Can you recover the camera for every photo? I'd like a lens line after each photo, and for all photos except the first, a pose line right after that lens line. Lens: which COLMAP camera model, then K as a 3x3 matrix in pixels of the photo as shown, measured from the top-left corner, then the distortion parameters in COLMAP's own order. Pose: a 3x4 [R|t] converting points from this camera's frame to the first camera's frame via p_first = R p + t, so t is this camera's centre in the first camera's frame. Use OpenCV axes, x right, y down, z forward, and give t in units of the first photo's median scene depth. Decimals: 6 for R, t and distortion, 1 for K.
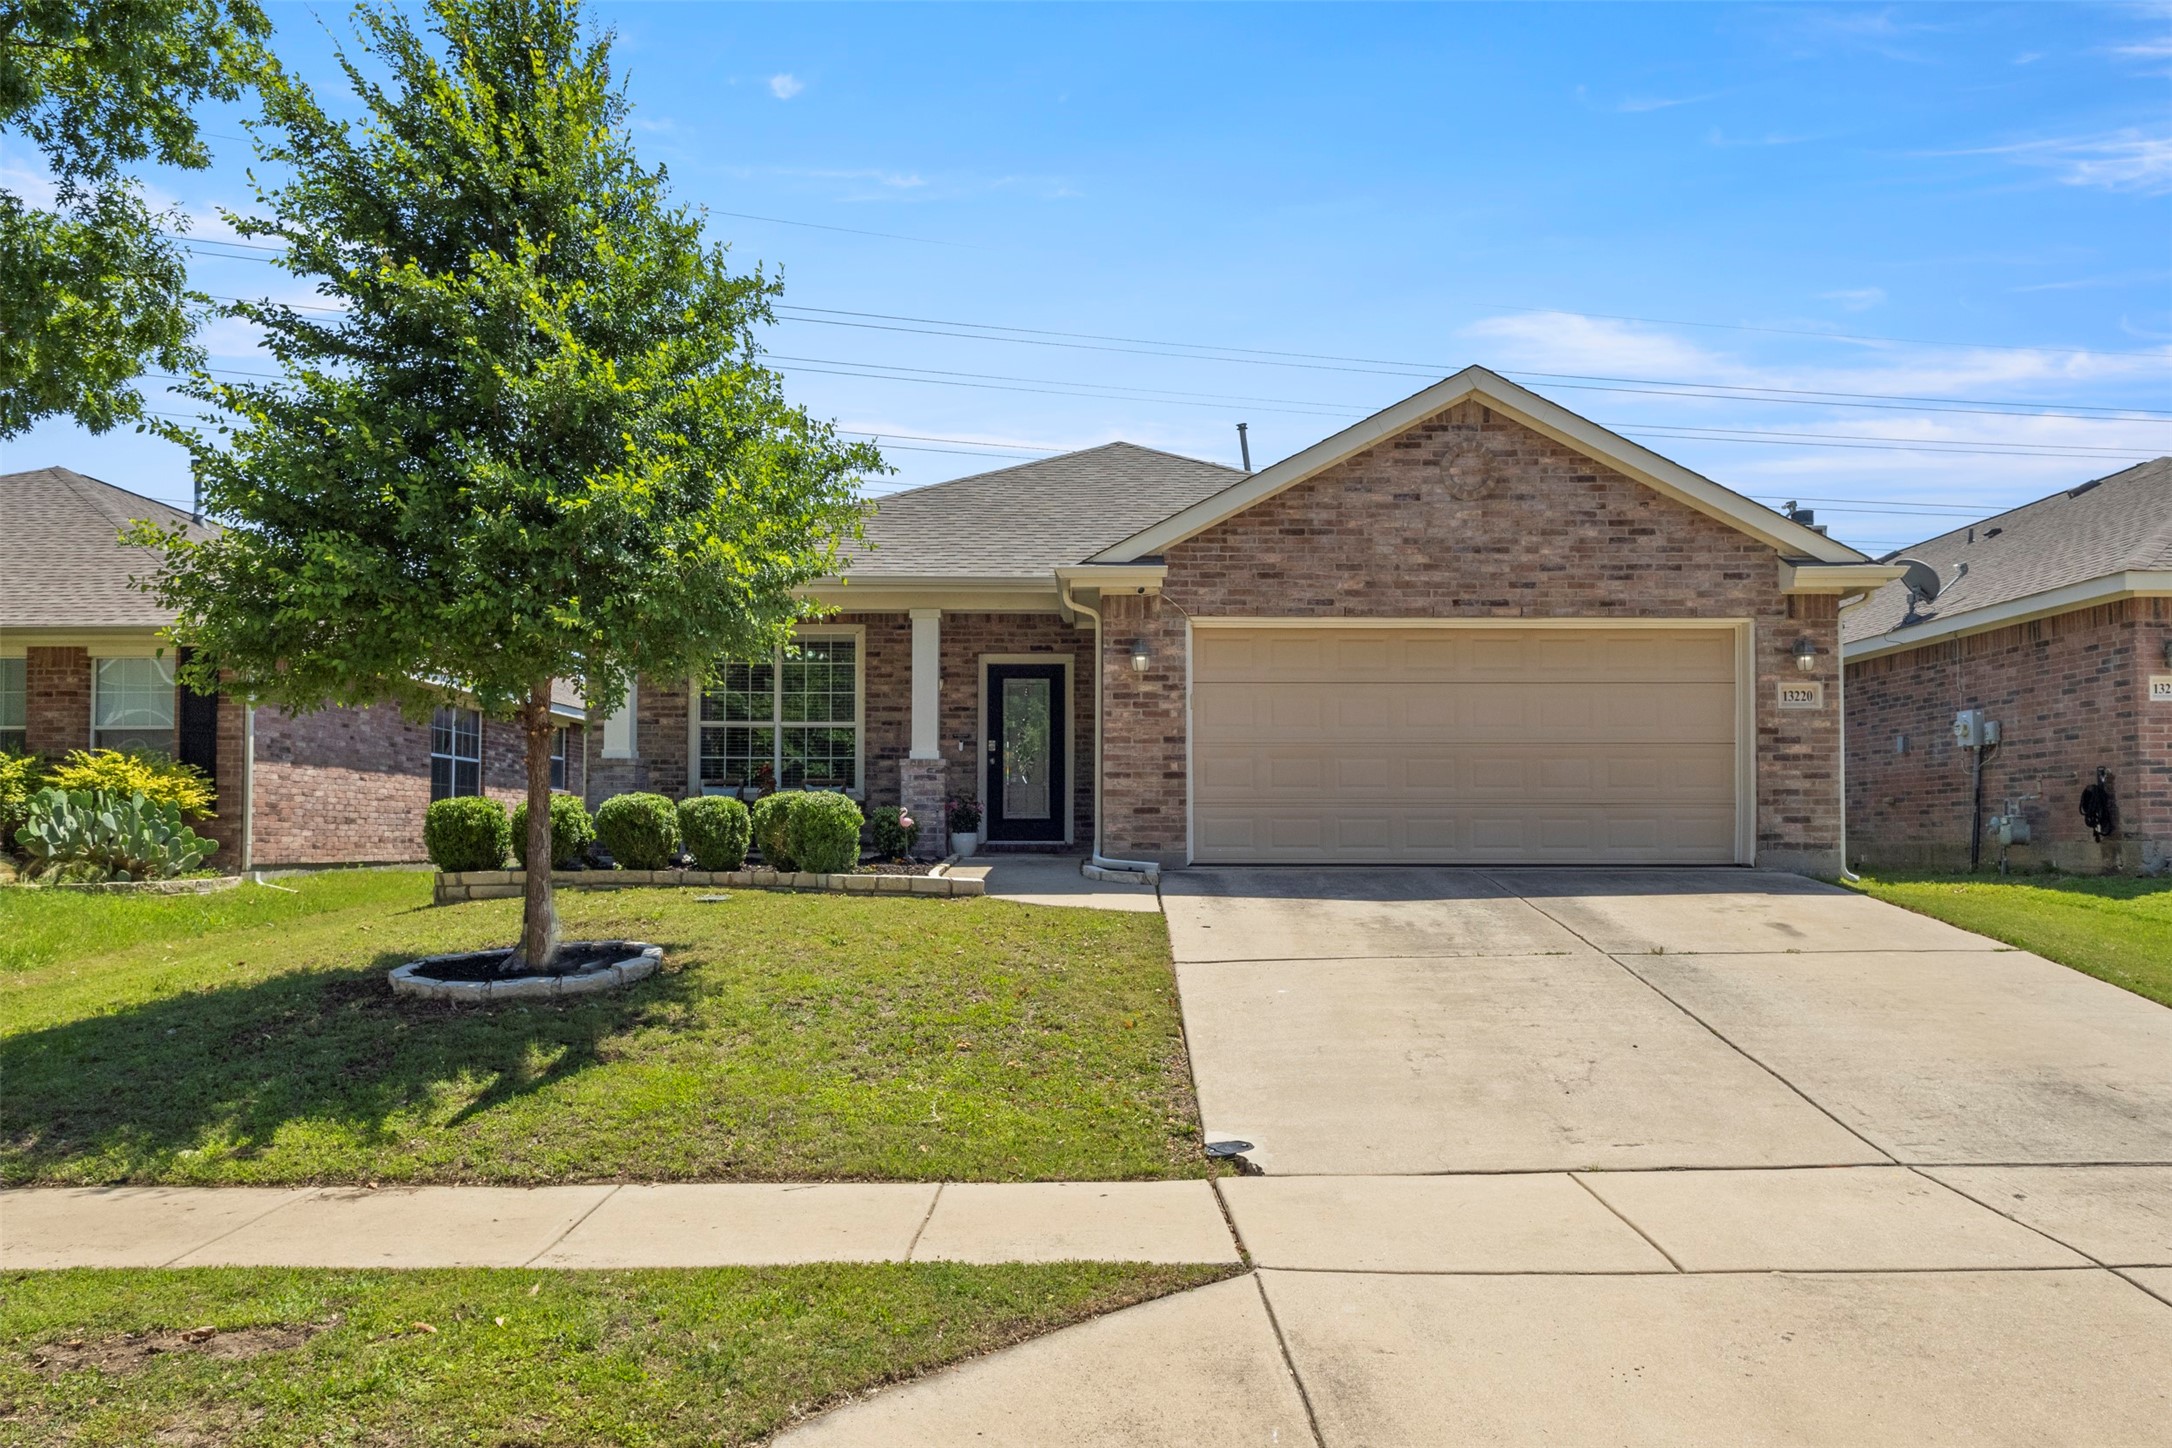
lens RADIAL K [[1533.3, 0, 1086.3], [0, 1533.3, 708.9], [0, 0, 1]] dist [-0.001694, -0.001081]
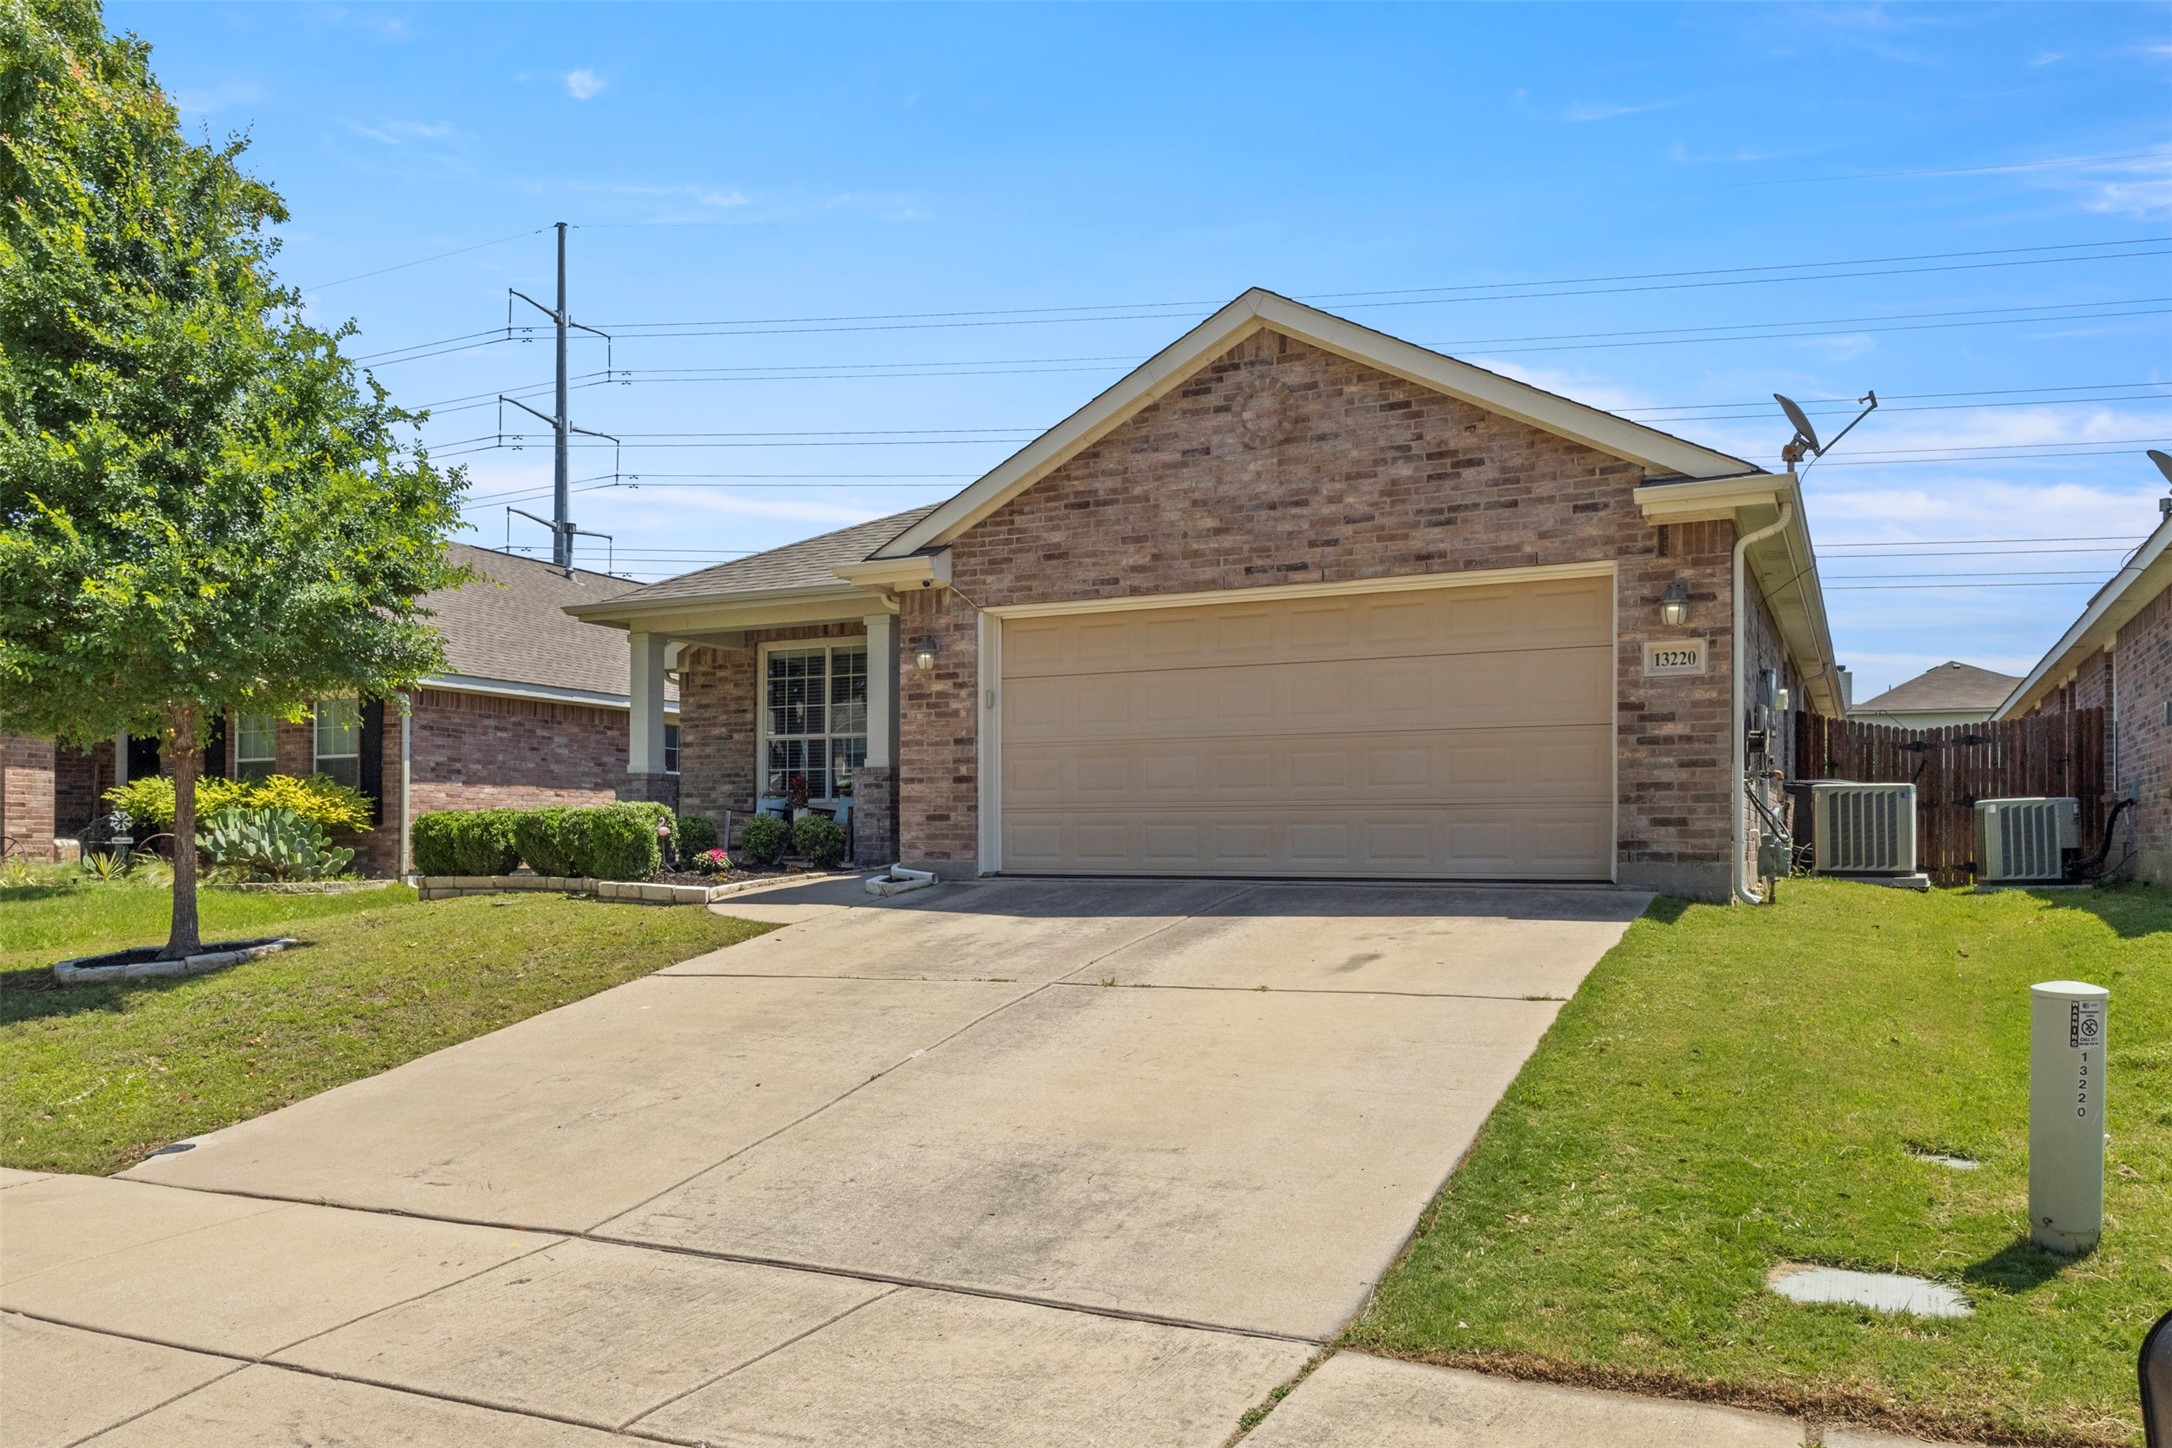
lens RADIAL K [[1593.9, 0, 1086.5], [0, 1593.9, 745.1], [0, 0, 1]] dist [-0.005315, -0.000855]
pose [[0.893047, -0.029173, -0.449016, 0.554103], [0.038019, 0.999220, 0.010695, 0.014728], [0.448354, -0.026622, 0.893460, 0.166339]]
